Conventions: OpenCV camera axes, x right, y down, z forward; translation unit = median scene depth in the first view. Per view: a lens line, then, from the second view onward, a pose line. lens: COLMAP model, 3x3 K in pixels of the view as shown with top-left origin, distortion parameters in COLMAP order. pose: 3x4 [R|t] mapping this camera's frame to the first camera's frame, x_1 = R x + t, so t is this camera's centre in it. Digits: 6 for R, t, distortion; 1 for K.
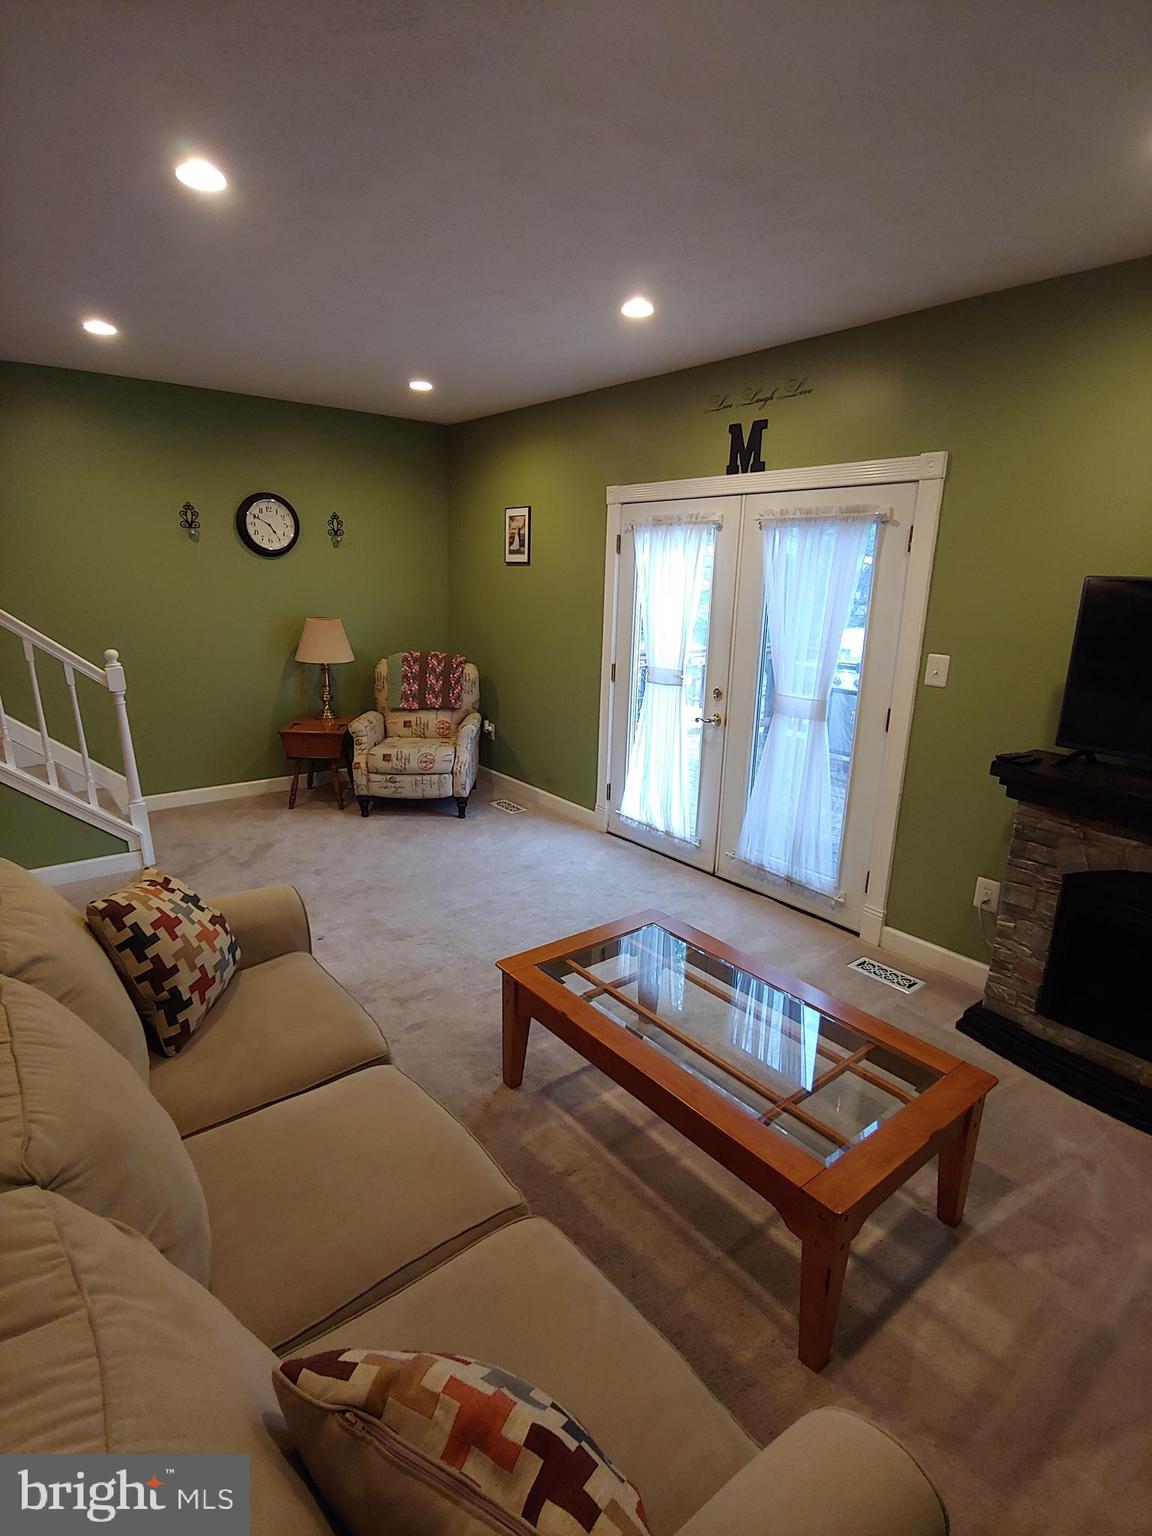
lens RADIAL K [[772.5, 0, 564.9], [0, 772.5, 768.8], [0, 0, 1]] dist [-0.009306, -0.006036]
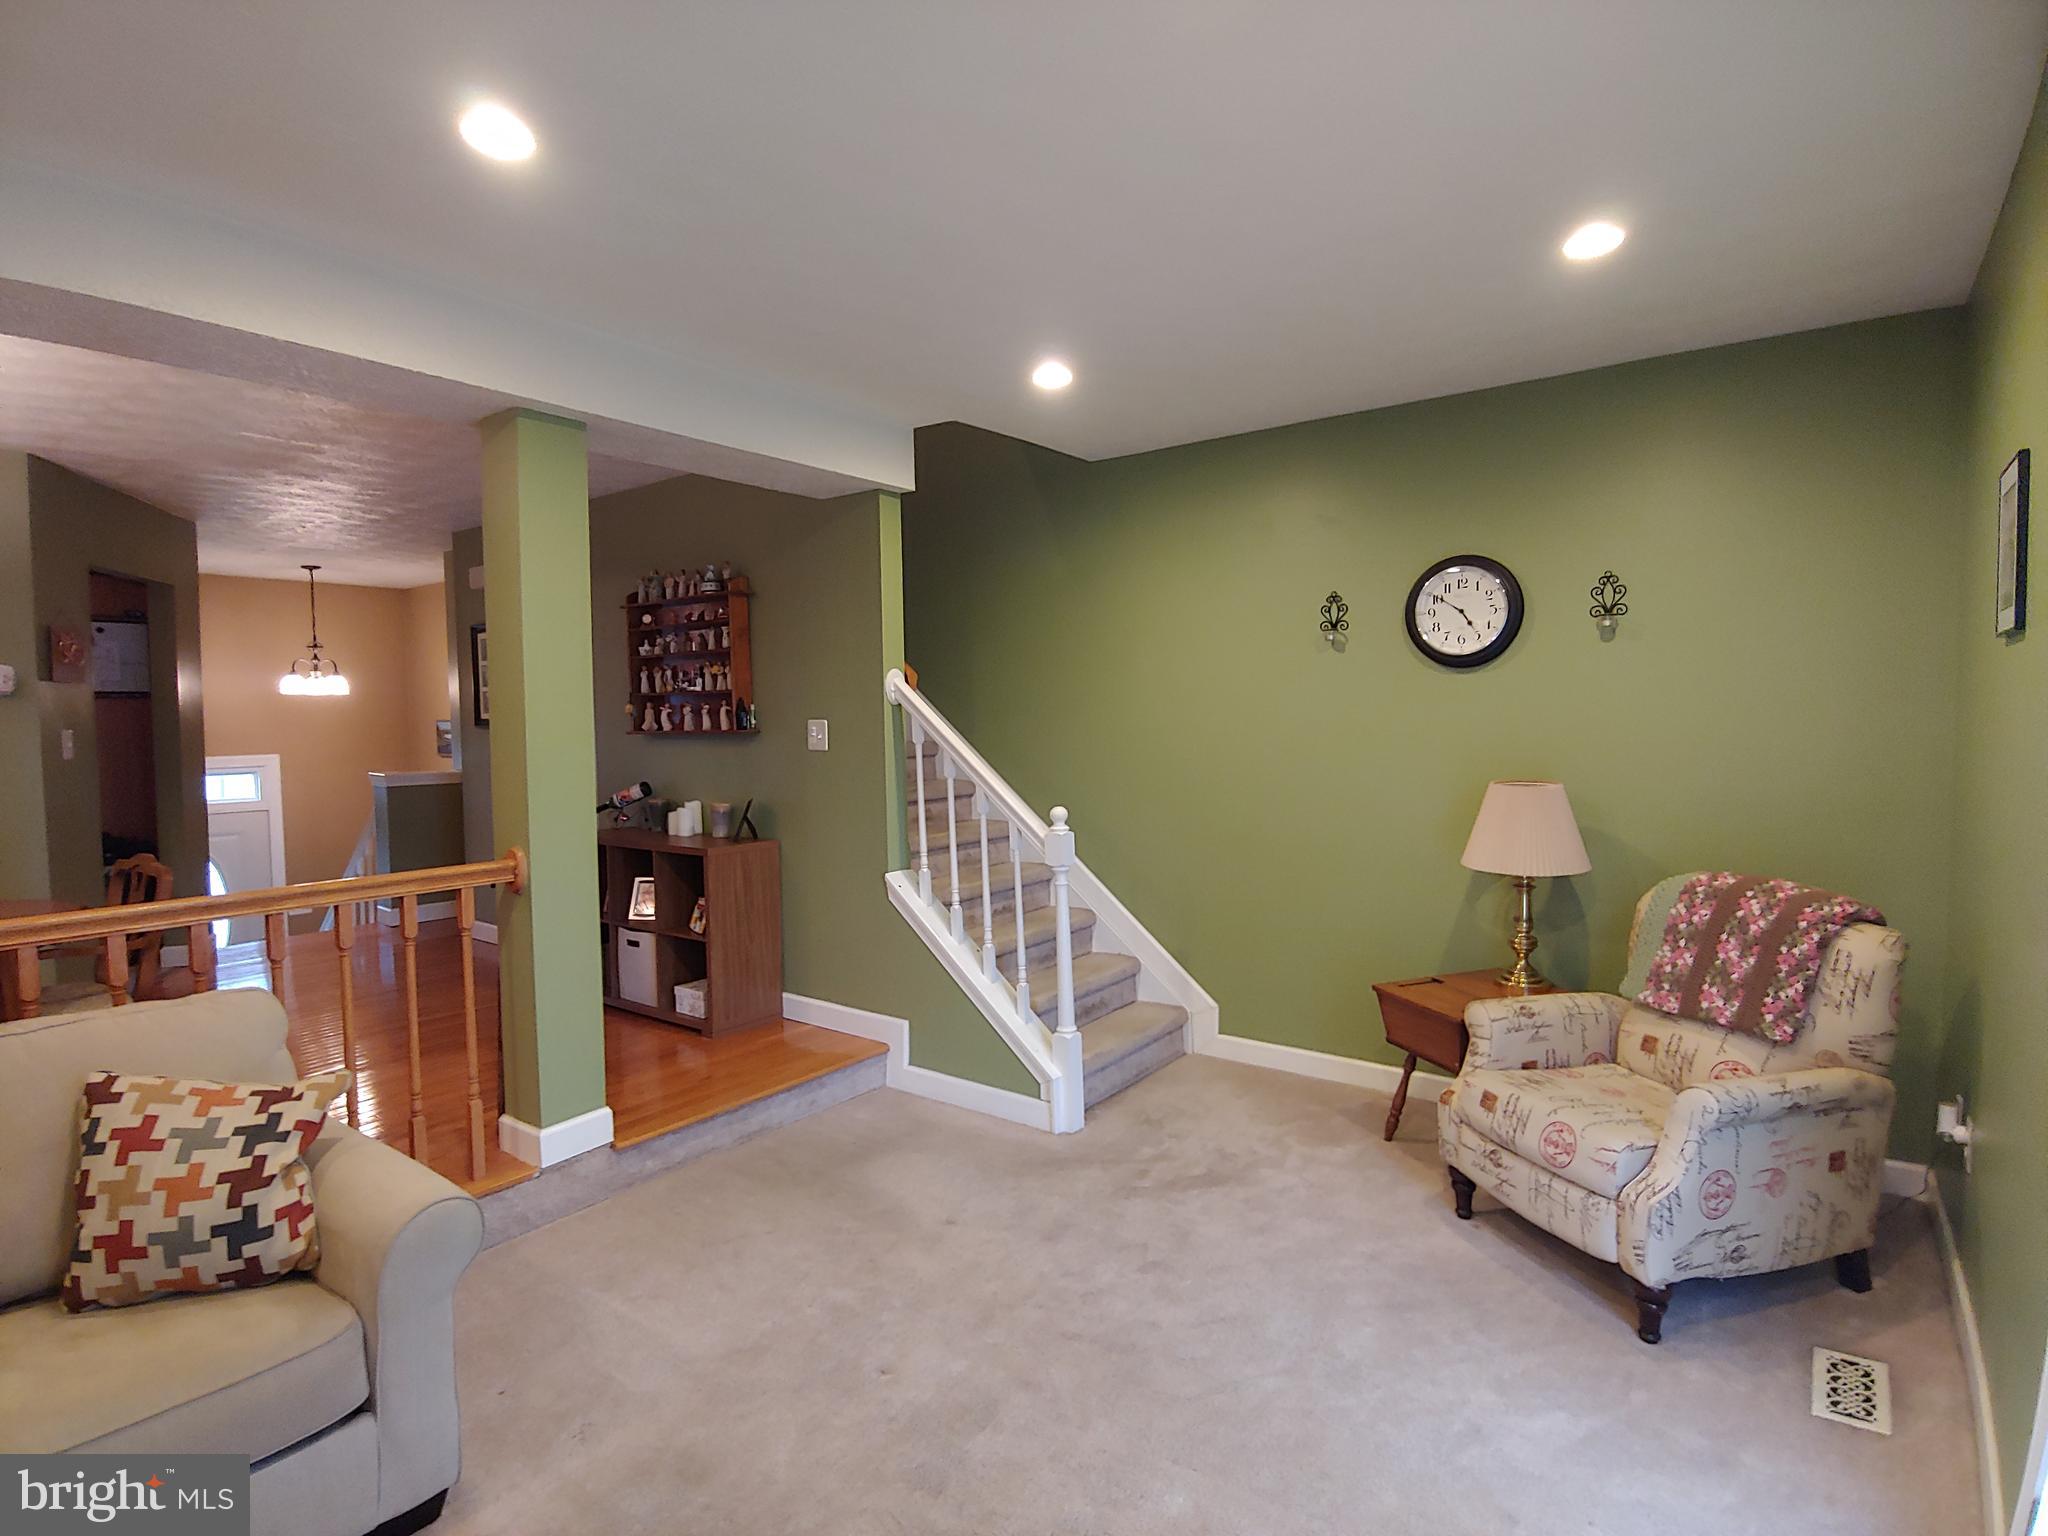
lens RADIAL K [[1030.0, 0, 1022.8], [0, 1030.0, 770.2], [0, 0, 1]] dist [-0.009306, -0.006036]
pose [[0.270002, 0.027375, -0.962470, 0.243233], [-0.224541, 0.973825, -0.035292, -0.114626], [0.936312, 0.225643, 0.269082, 0.553991]]
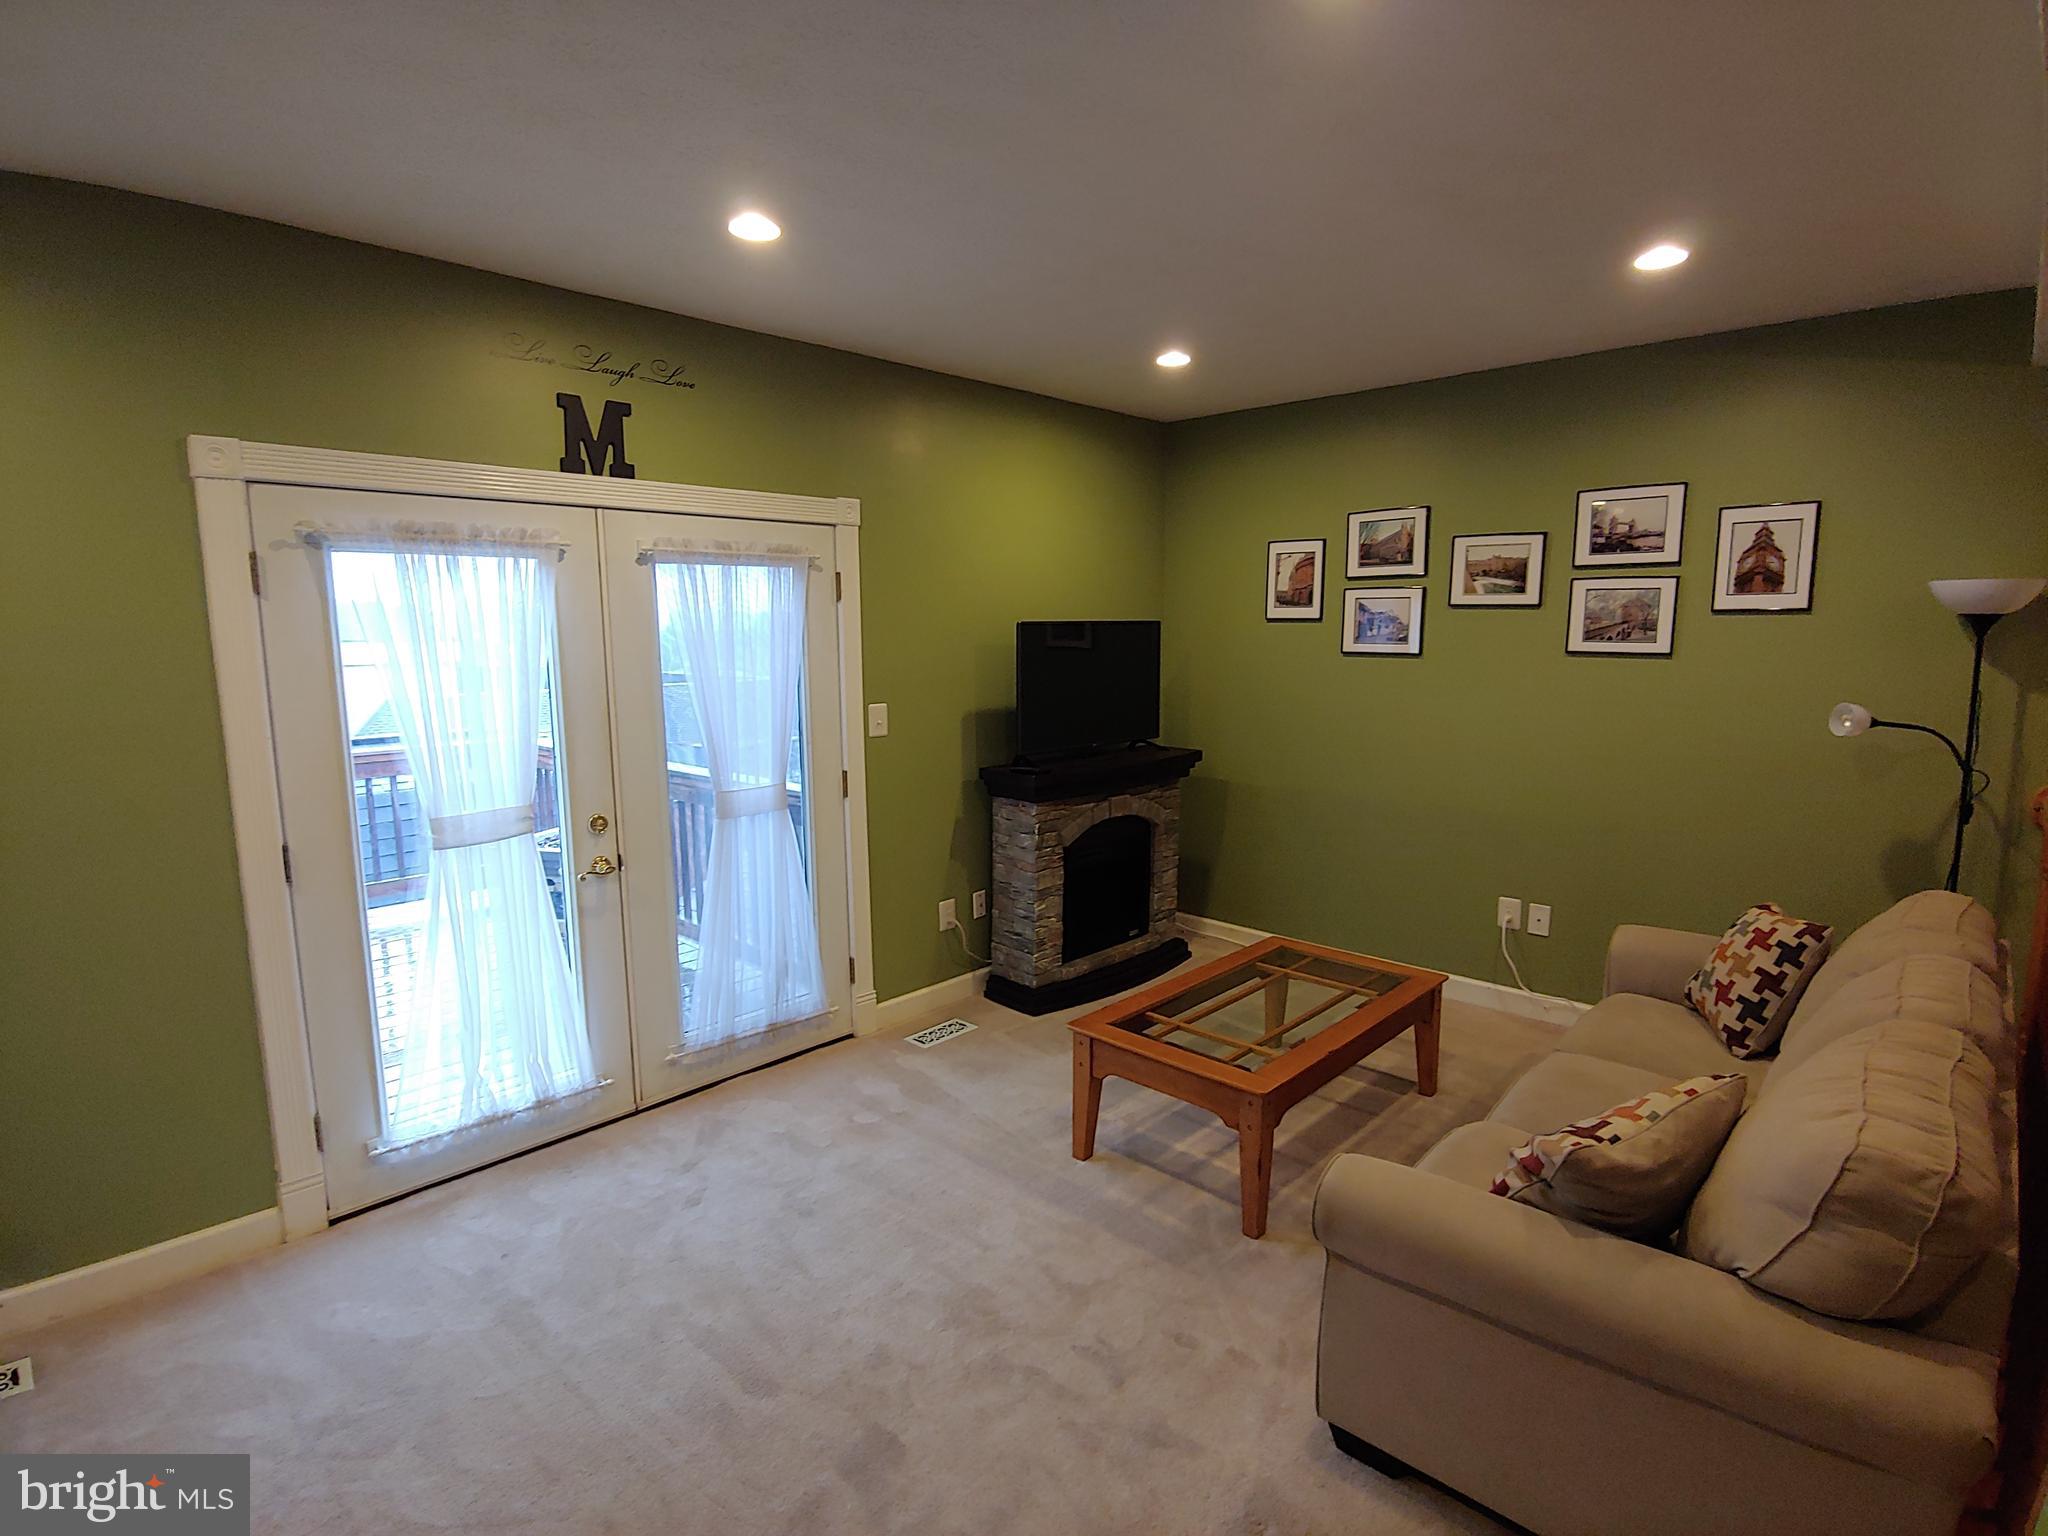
lens RADIAL K [[1030.0, 0, 1024.0], [0, 1030.0, 773.8], [0, 0, 1]] dist [-0.009306, -0.006036]
pose [[-0.140971, -0.163530, 0.976414, -0.676144], [0.250852, 0.948178, 0.195018, -0.223172], [-0.957706, 0.272427, -0.092644, 0.795536]]
